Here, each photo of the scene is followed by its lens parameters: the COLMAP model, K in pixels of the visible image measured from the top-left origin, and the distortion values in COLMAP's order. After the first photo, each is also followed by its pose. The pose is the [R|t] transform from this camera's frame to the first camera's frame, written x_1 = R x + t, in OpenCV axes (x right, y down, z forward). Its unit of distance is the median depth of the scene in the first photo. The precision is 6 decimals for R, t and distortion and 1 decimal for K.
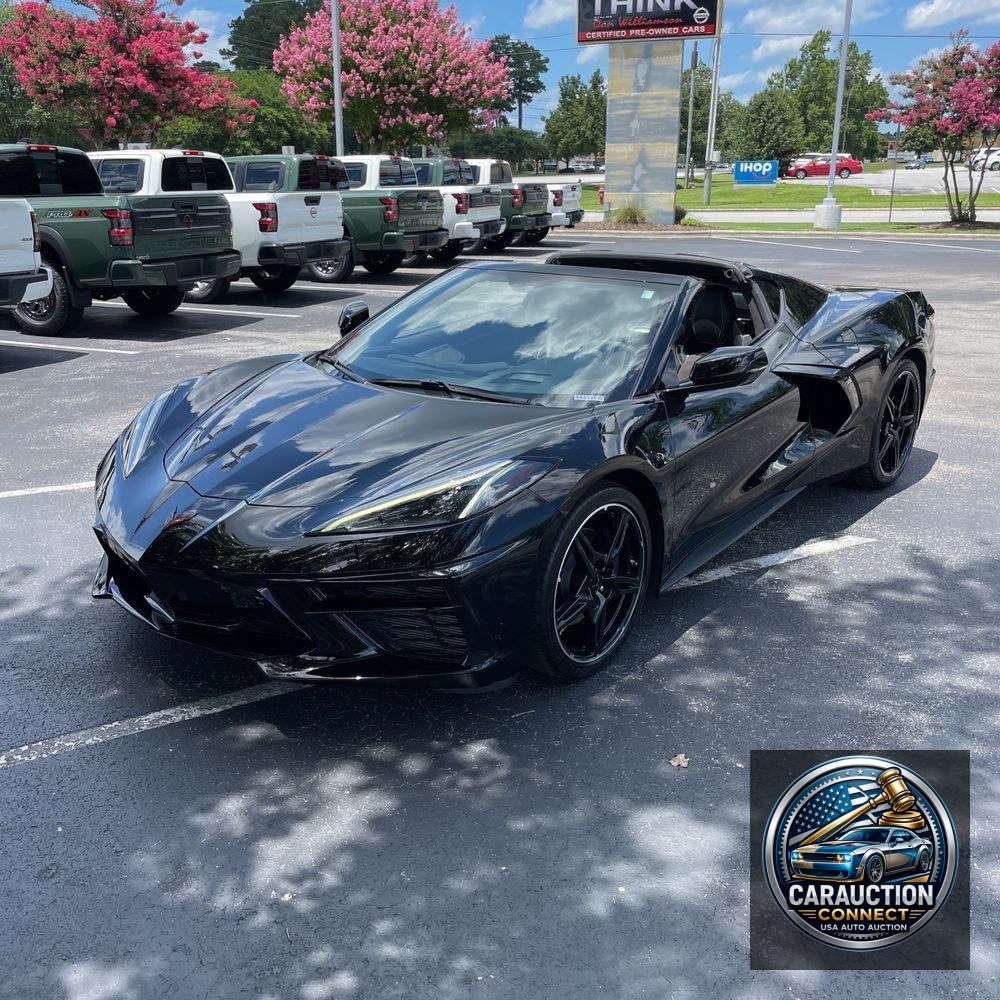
lens RADIAL K [[1006.6, 0, 493.2], [0, 1006.6, 499.9], [0, 0, 1]] dist [0.097176, -0.130272]
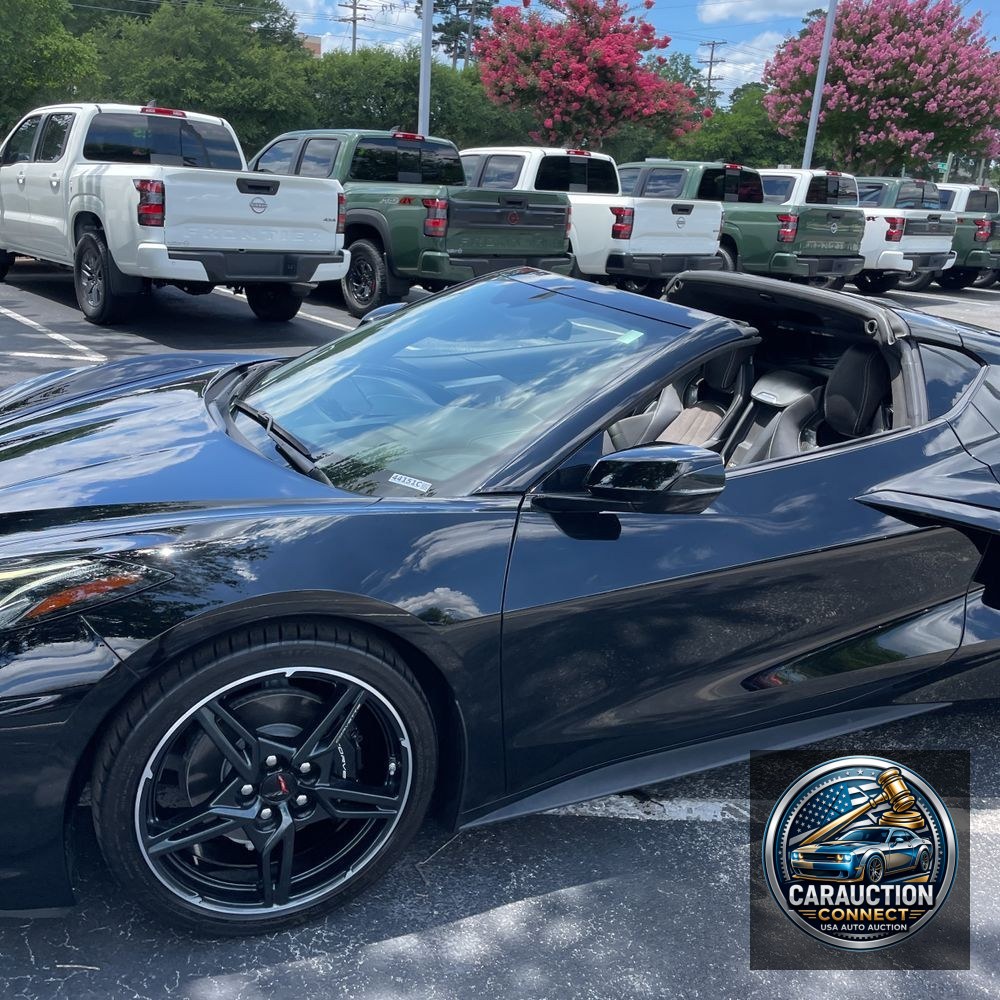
lens RADIAL K [[1006.6, 0, 493.2], [0, 1006.6, 499.9], [0, 0, 1]] dist [0.097176, -0.130272]
pose [[0.881240, 0.199630, -0.428443, 0.079935], [-0.207595, 0.977796, 0.028606, -0.023500], [0.424641, 0.063734, 0.903116, 0.091986]]
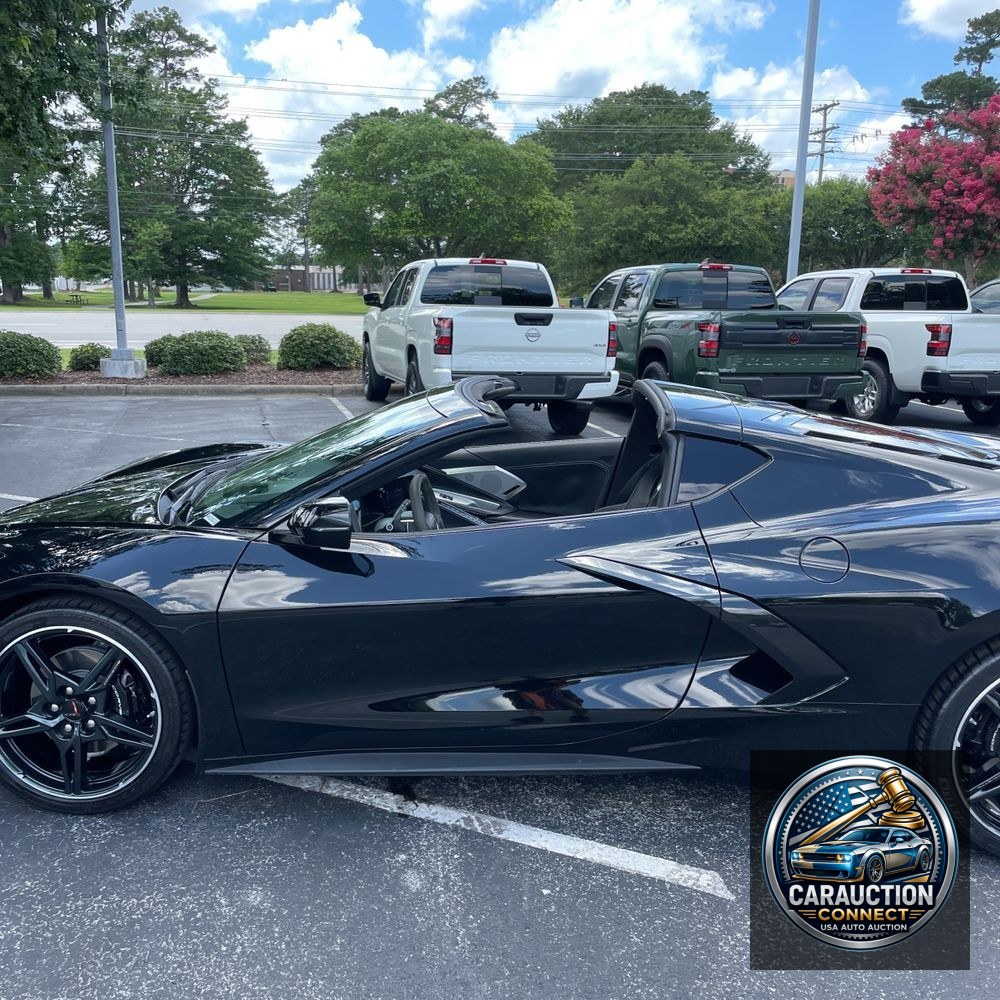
lens RADIAL K [[1016.4, 0, 497.2], [0, 1016.4, 497.6], [0, 0, 1]] dist [0.088755, -0.136575]
pose [[0.593956, 0.177648, -0.784639, 0.184543], [-0.267351, 0.963470, 0.015757, -0.039479], [0.758775, 0.200416, 0.619753, 0.125293]]
